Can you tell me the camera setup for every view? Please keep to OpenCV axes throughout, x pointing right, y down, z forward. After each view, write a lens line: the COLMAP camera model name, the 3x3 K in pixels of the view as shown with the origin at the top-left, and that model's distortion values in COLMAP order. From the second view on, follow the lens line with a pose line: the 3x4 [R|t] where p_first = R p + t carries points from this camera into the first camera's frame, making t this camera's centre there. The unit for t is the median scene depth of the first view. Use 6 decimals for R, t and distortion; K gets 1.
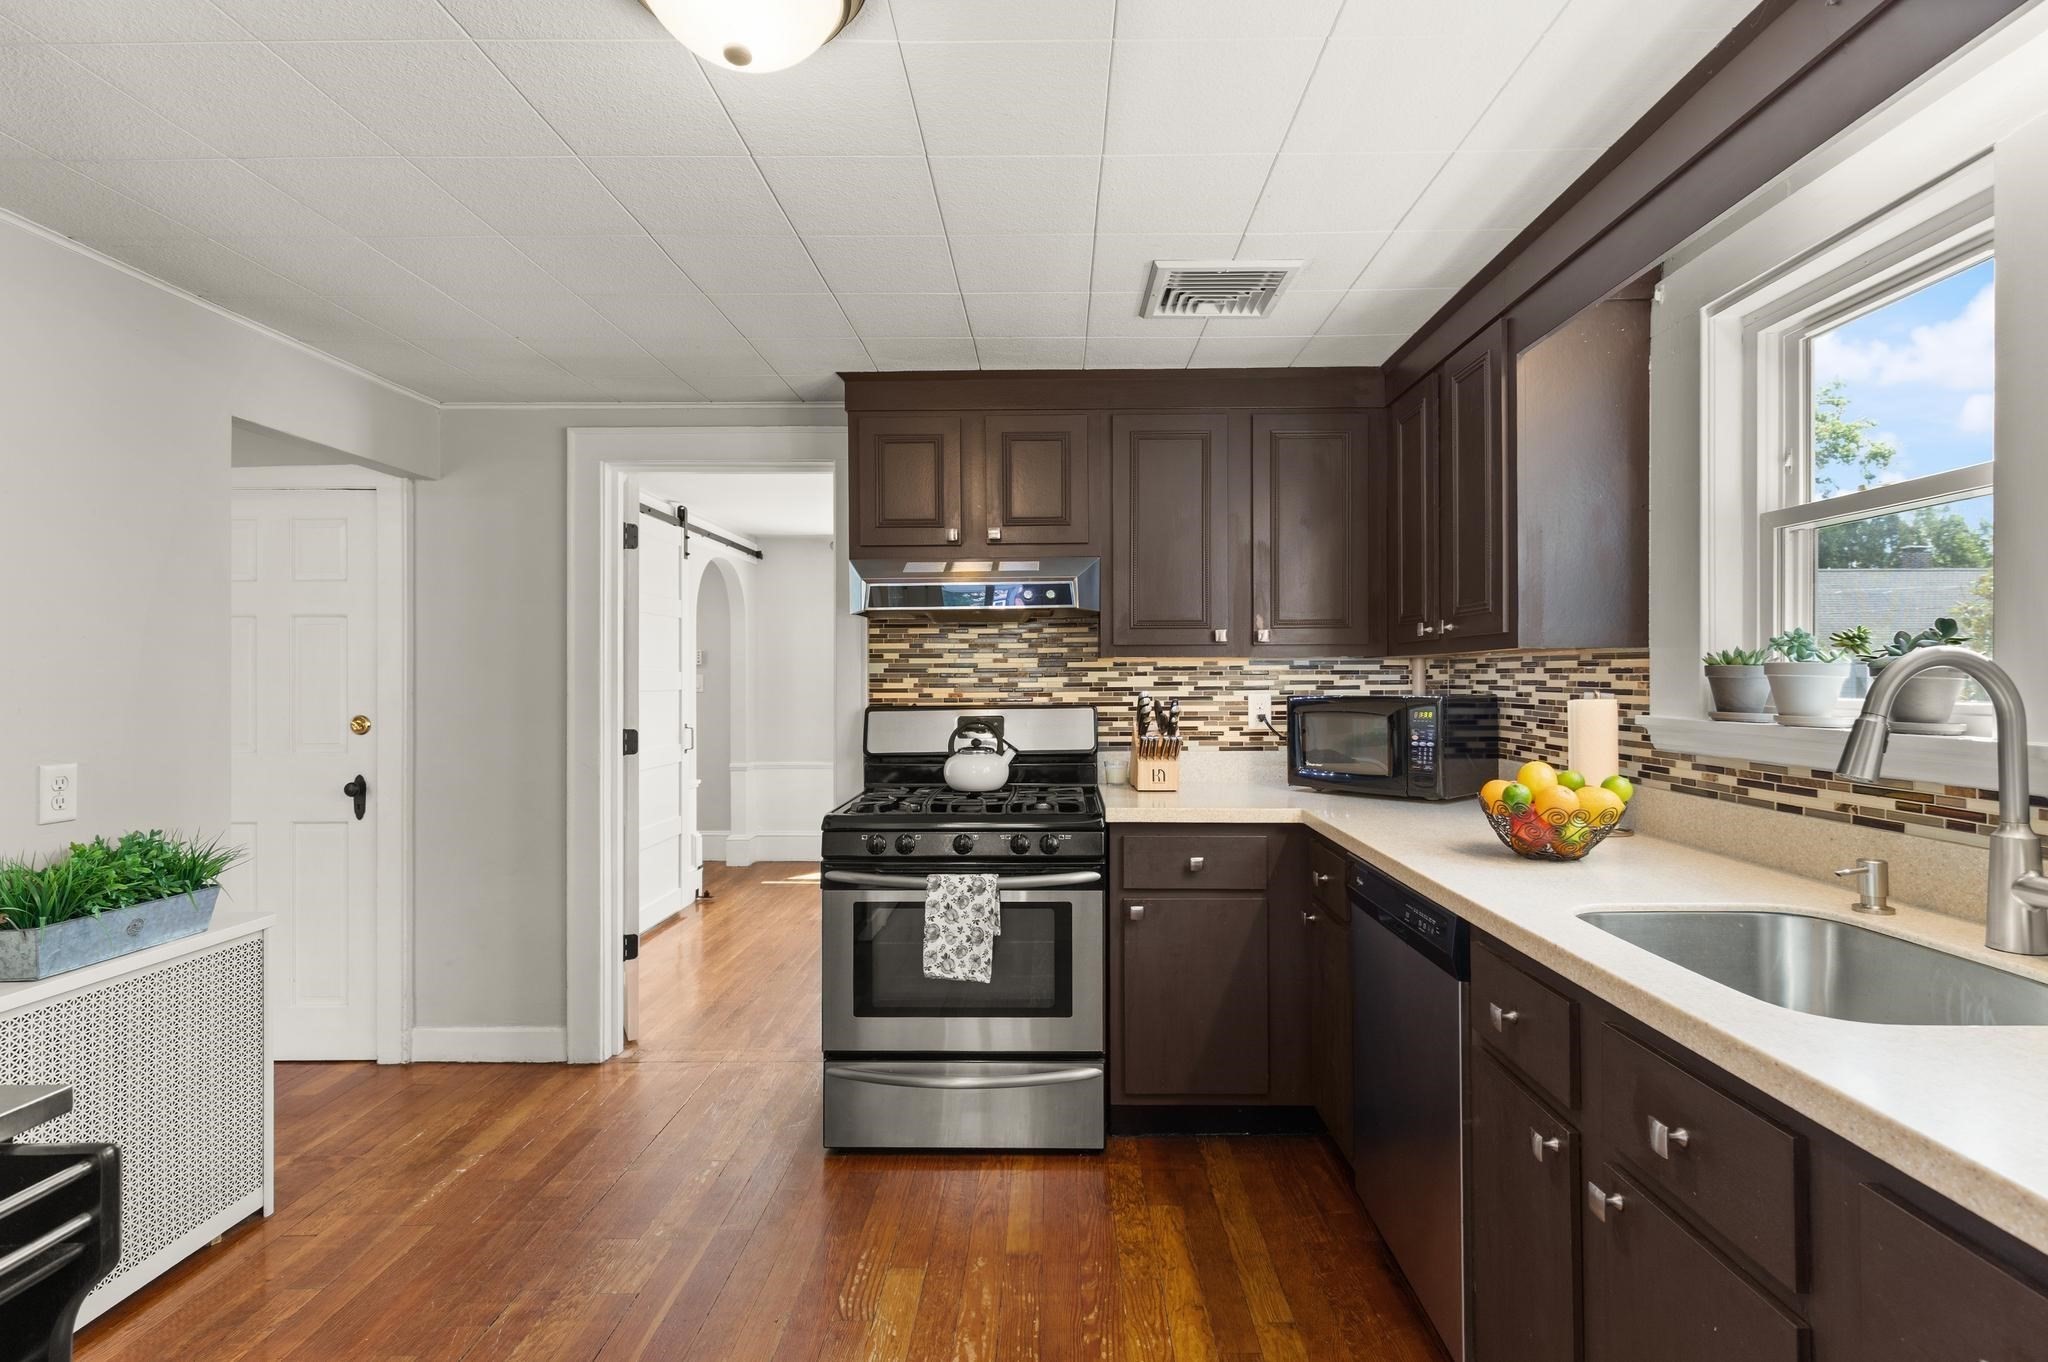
lens RADIAL K [[973.1, 0, 1040.0], [0, 973.1, 679.9], [0, 0, 1]] dist [-0.000605, -0.002116]
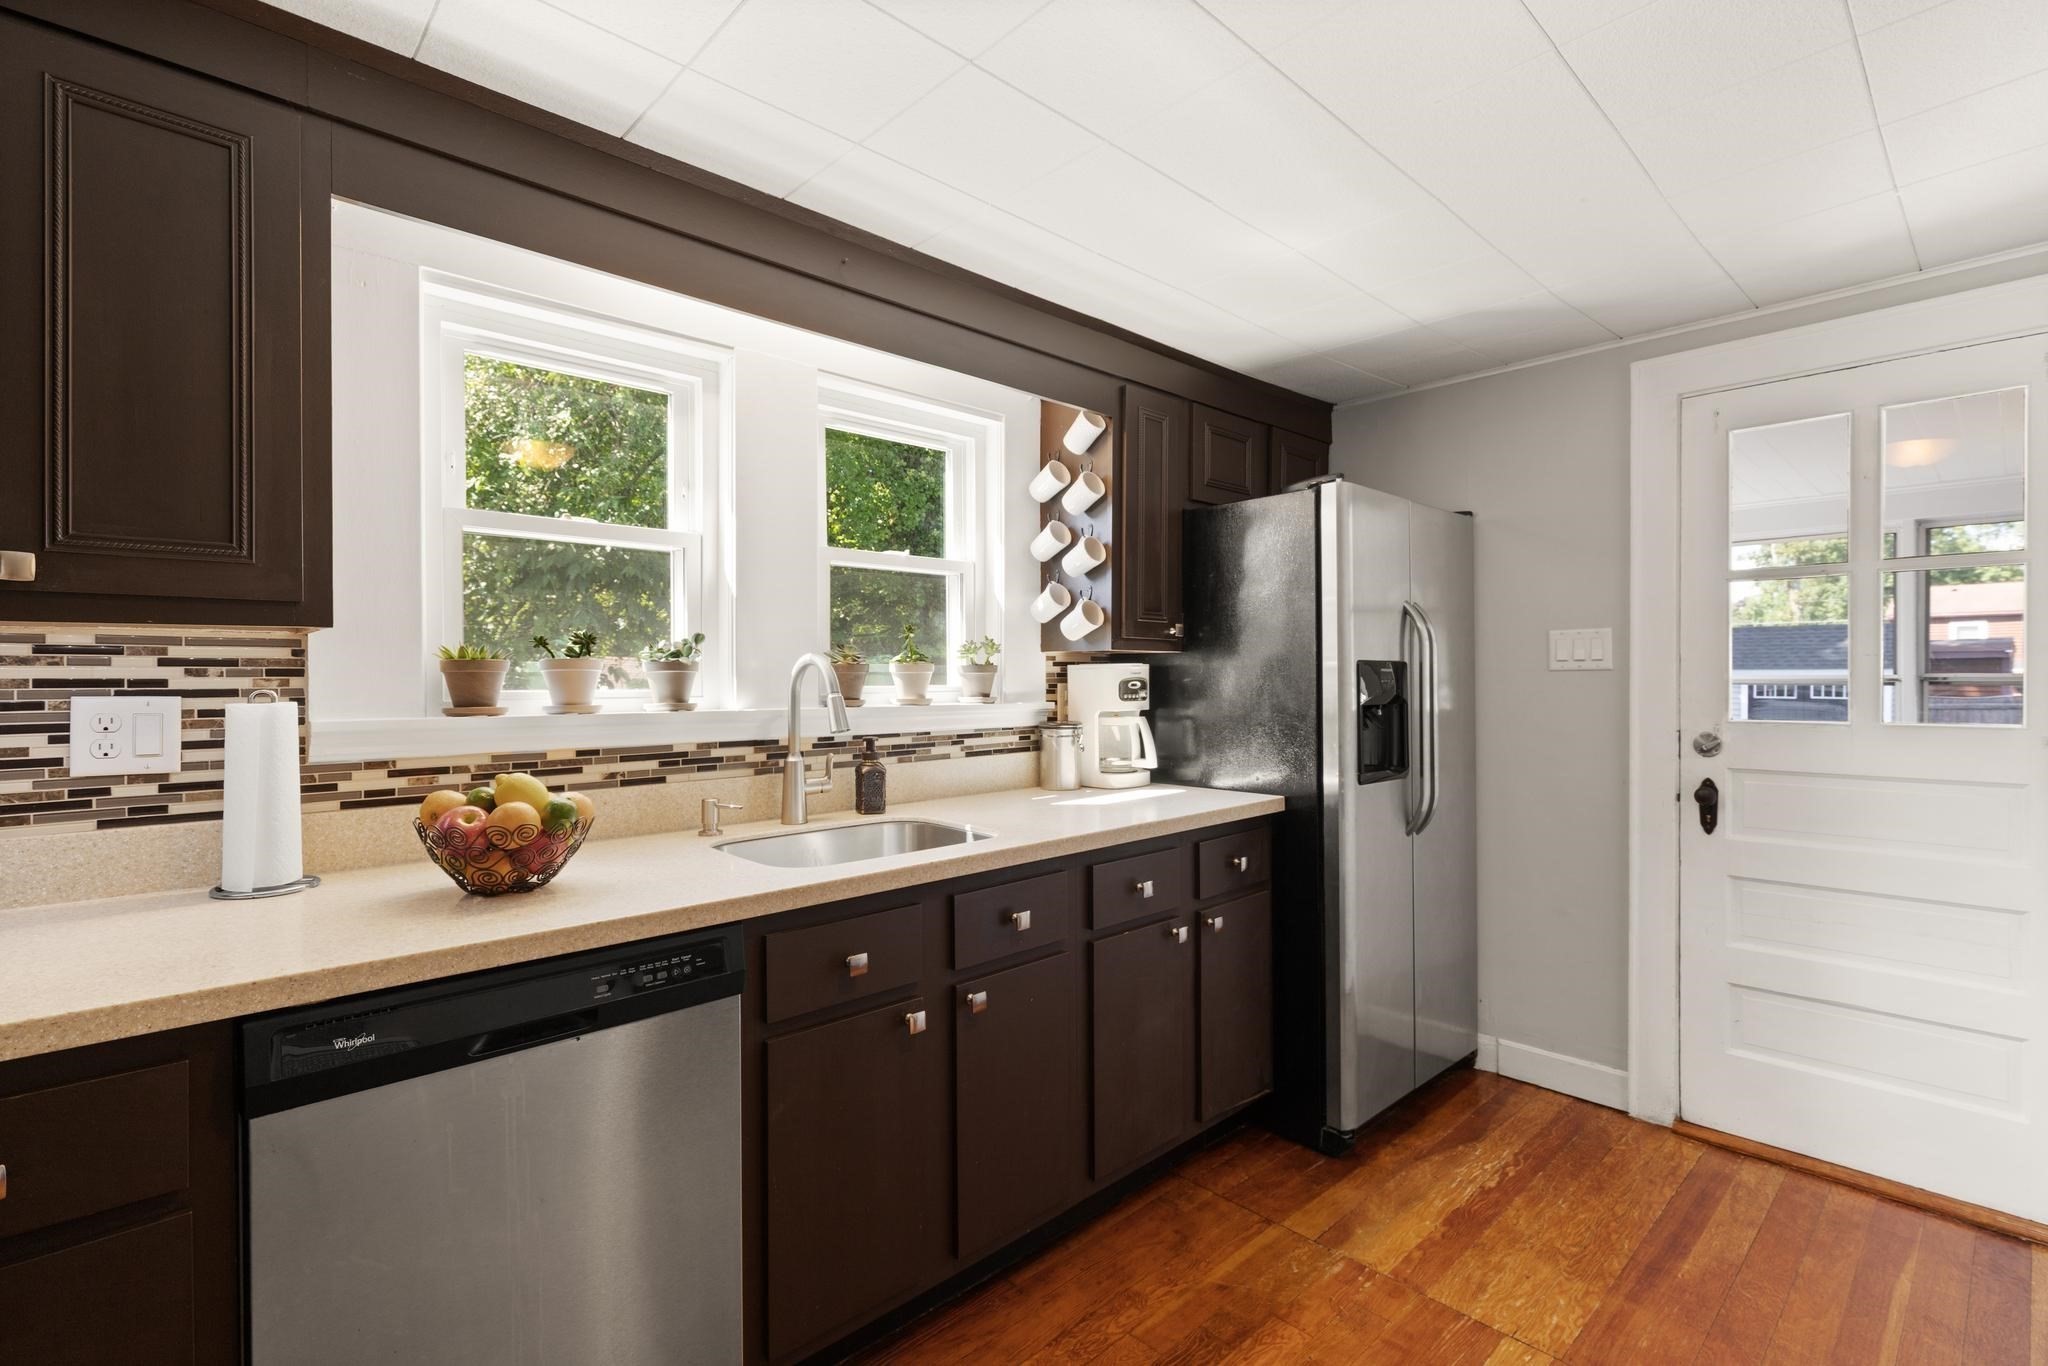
lens RADIAL K [[947.1, 0, 1038.8], [0, 947.1, 676.3], [0, 0, 1]] dist [-0.000480, -0.000365]
pose [[-0.704273, 0.002093, 0.709926, -0.273714], [0.006282, 0.999975, 0.003285, 0.001508], [-0.709902, 0.006774, -0.704268, 0.935412]]
